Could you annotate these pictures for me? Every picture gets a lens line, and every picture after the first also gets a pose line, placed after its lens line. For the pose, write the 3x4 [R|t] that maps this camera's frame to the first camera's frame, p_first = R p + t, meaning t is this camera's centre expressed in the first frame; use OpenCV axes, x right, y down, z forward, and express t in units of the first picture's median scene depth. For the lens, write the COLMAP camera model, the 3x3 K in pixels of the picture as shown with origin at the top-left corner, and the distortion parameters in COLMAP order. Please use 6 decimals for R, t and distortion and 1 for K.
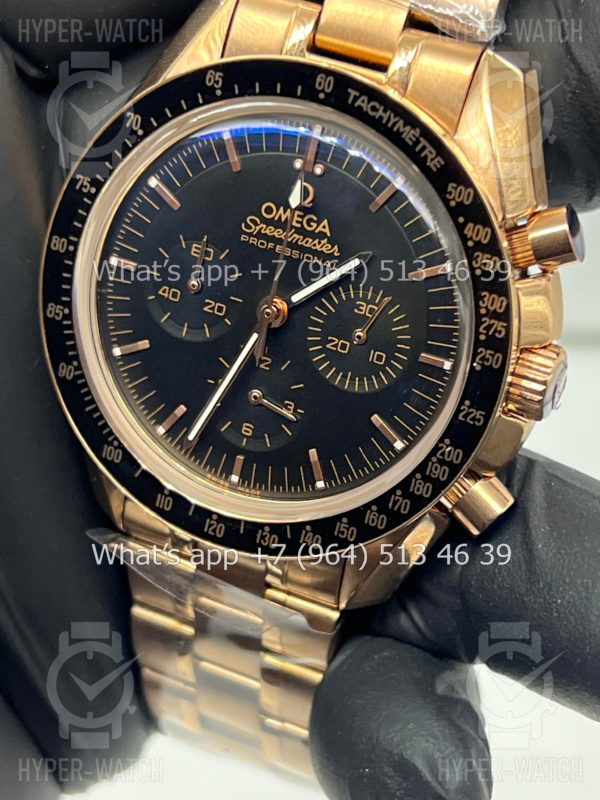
lens RADIAL K [[1881.6, 0, 304.0], [0, 1881.6, 439.4], [0, 0, 1]] dist [0.133399, -0.058302]
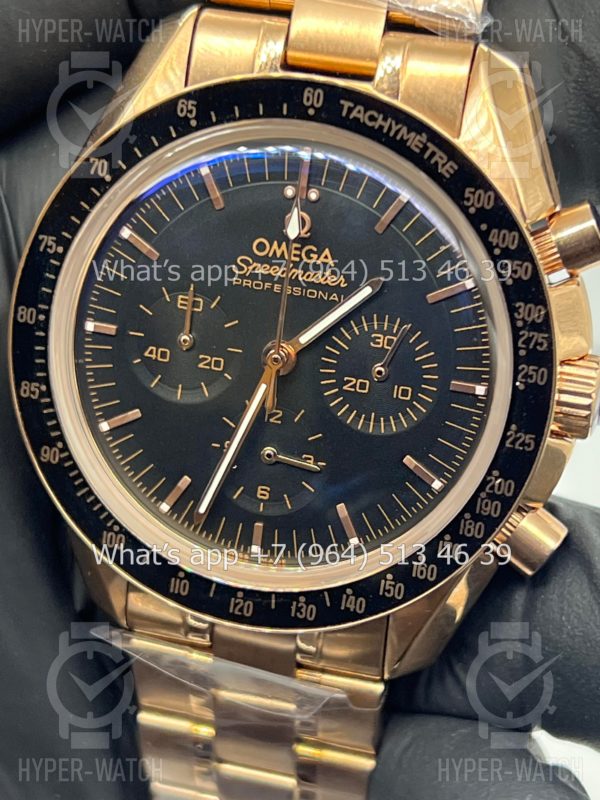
lens RADIAL K [[1881.6, 0, 304.0], [0, 1881.6, 439.4], [0, 0, 1]] dist [0.133399, -0.058302]
pose [[0.986157, -0.126946, 0.106673, -0.107114], [0.133139, 0.989675, -0.053070, 0.020487], [-0.098835, 0.066537, 0.992877, 0.108874]]
